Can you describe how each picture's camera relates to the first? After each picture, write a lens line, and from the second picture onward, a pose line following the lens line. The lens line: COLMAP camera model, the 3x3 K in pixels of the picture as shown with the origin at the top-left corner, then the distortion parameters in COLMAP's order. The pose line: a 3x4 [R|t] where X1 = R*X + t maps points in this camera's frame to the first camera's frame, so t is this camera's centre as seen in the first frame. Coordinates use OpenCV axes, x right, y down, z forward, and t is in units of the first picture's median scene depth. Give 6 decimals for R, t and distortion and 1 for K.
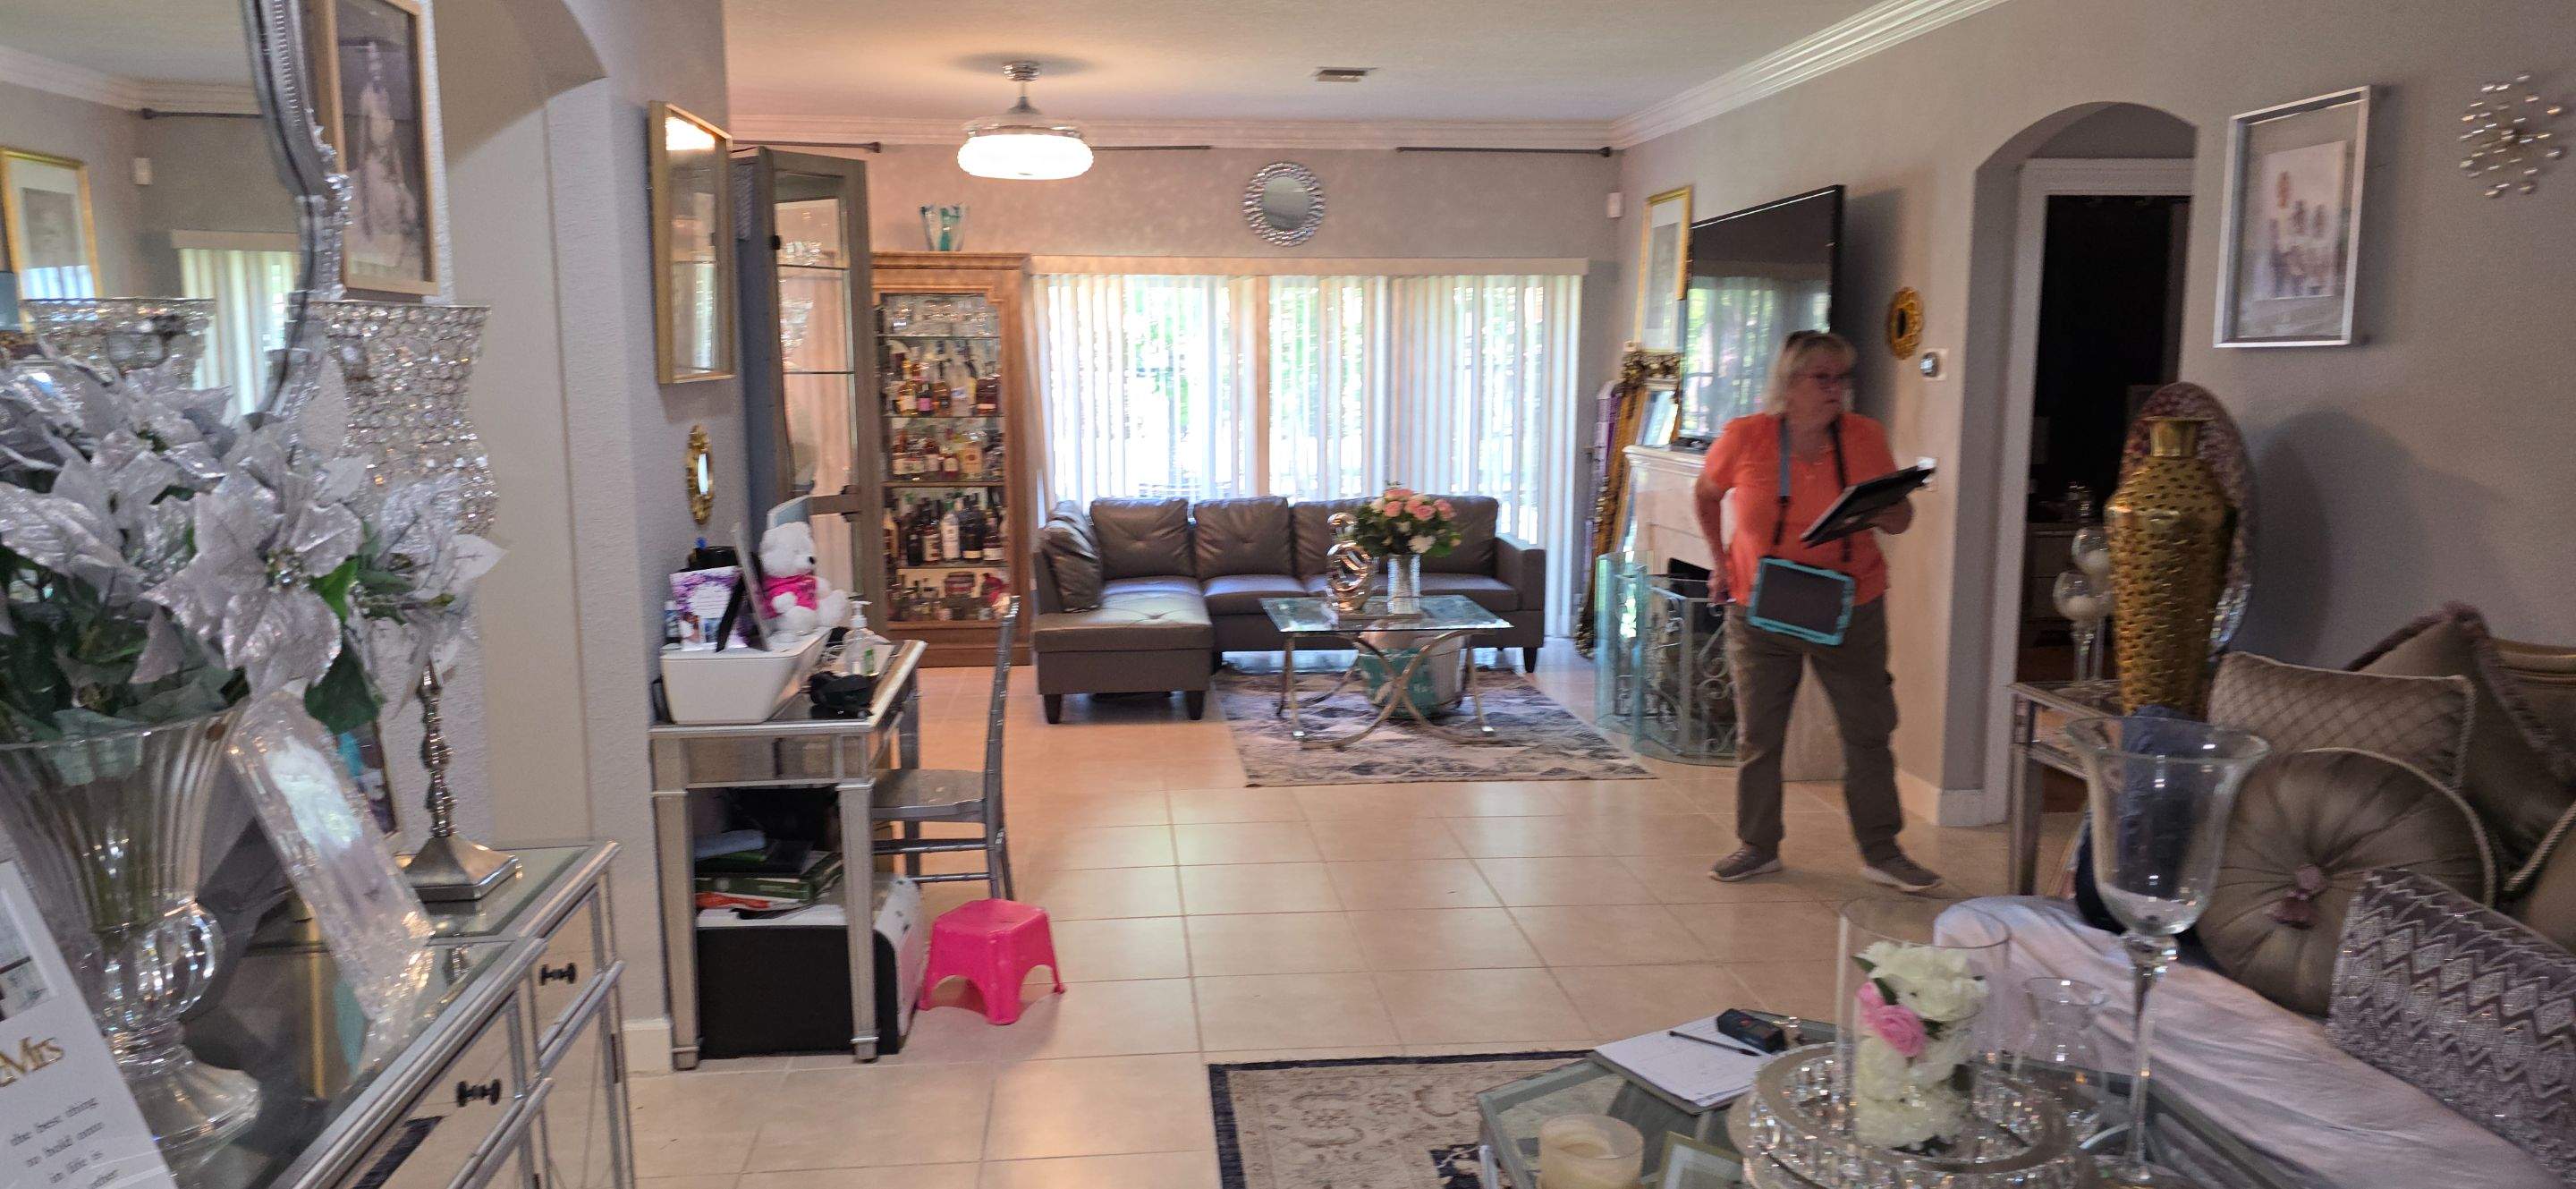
lens RADIAL K [[1709.9, 0, 1248.1], [0, 1709.9, 591.6], [0, 0, 1]] dist [0.099873, -0.090241]
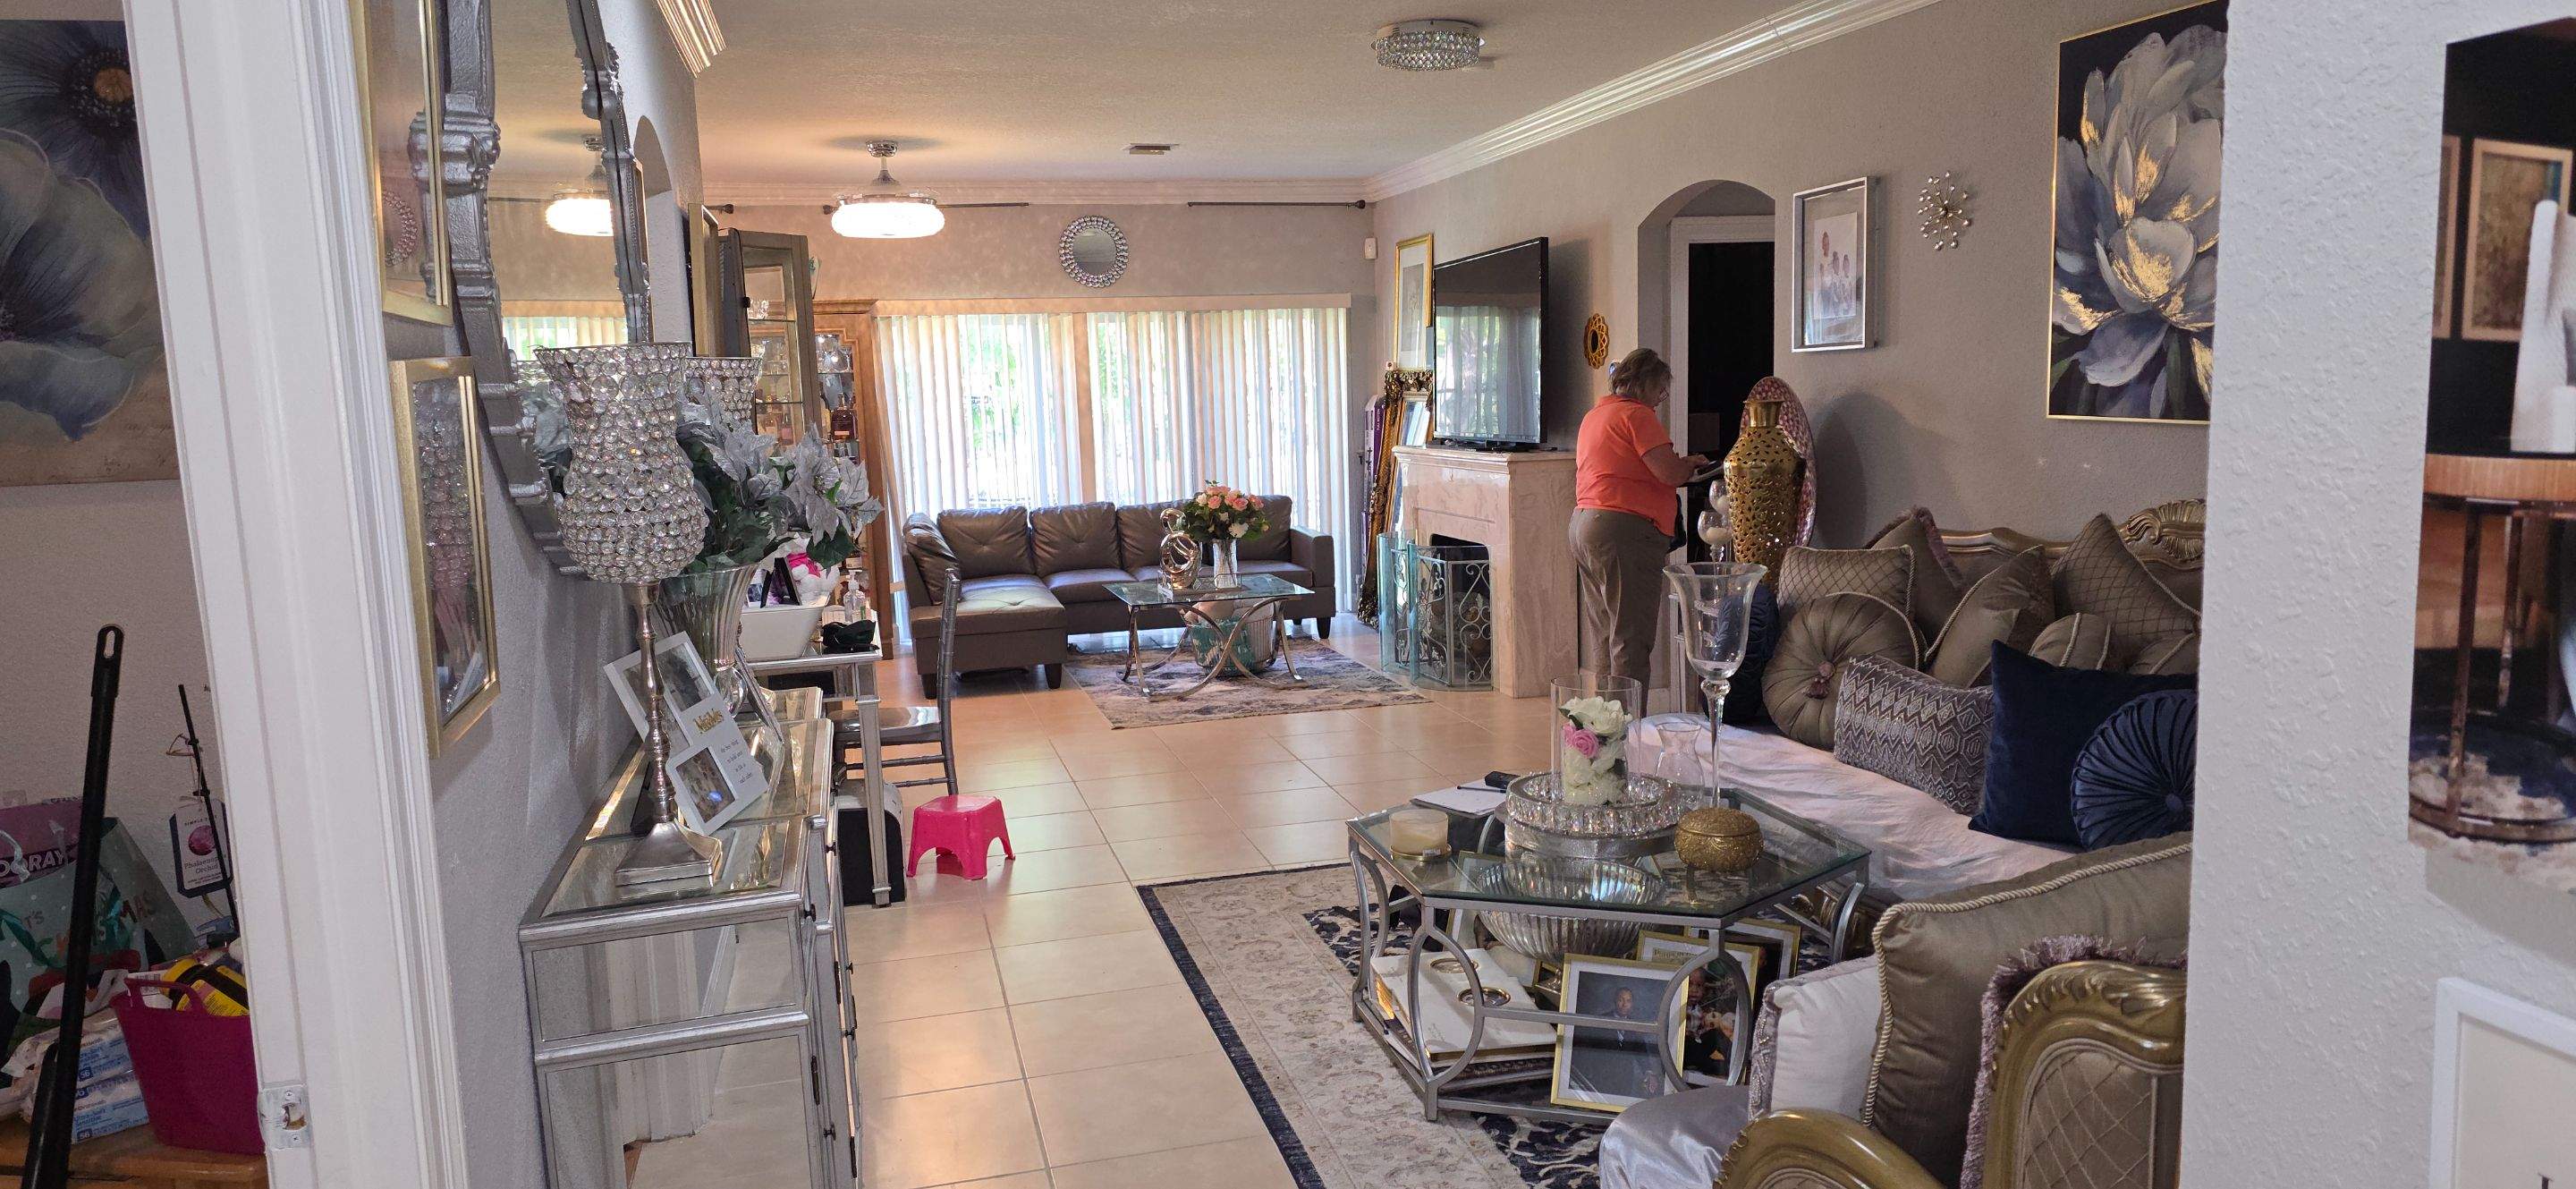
lens RADIAL K [[1692.8, 0, 1282.8], [0, 1692.8, 605.0], [0, 0, 1]] dist [0.108755, -0.164285]
pose [[0.986420, -0.052566, 0.155605, -0.054736], [0.053758, 0.998548, -0.003457, 0.029678], [-0.155197, 0.011775, 0.987813, -0.190335]]
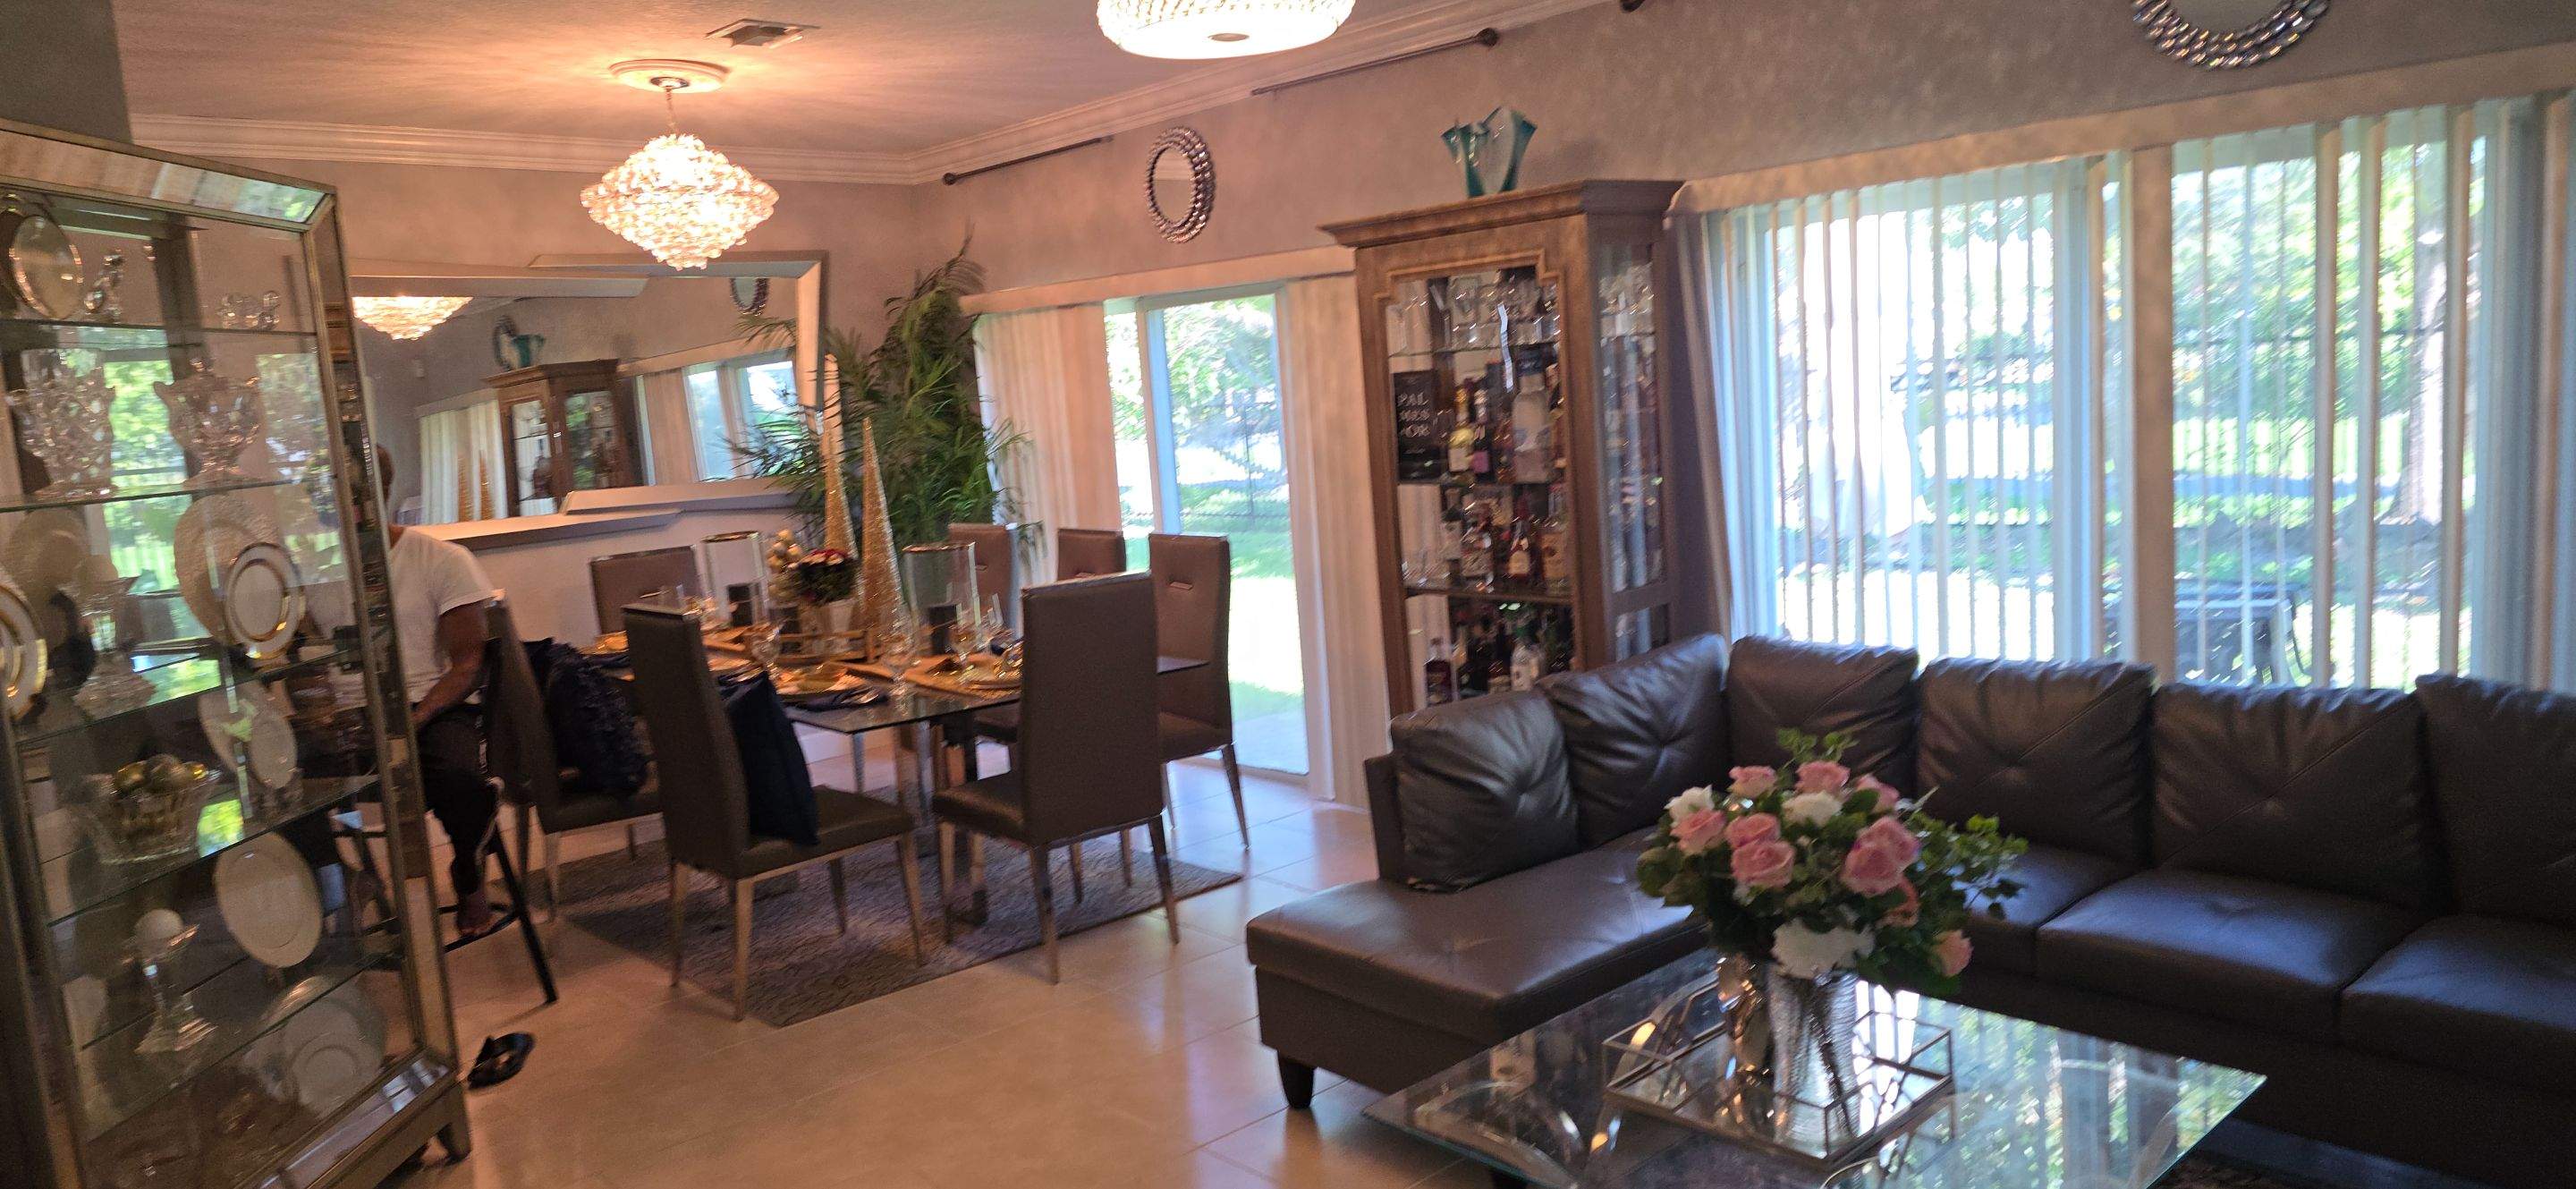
lens RADIAL K [[1668.0, 0, 1249.7], [0, 1668.0, 608.3], [0, 0, 1]] dist [0.145543, -0.156106]
pose [[0.601708, 0.068864, -0.795742, 0.269939], [-0.044549, 0.997619, 0.052649, -0.099122], [0.797473, 0.003770, 0.603343, 0.679500]]
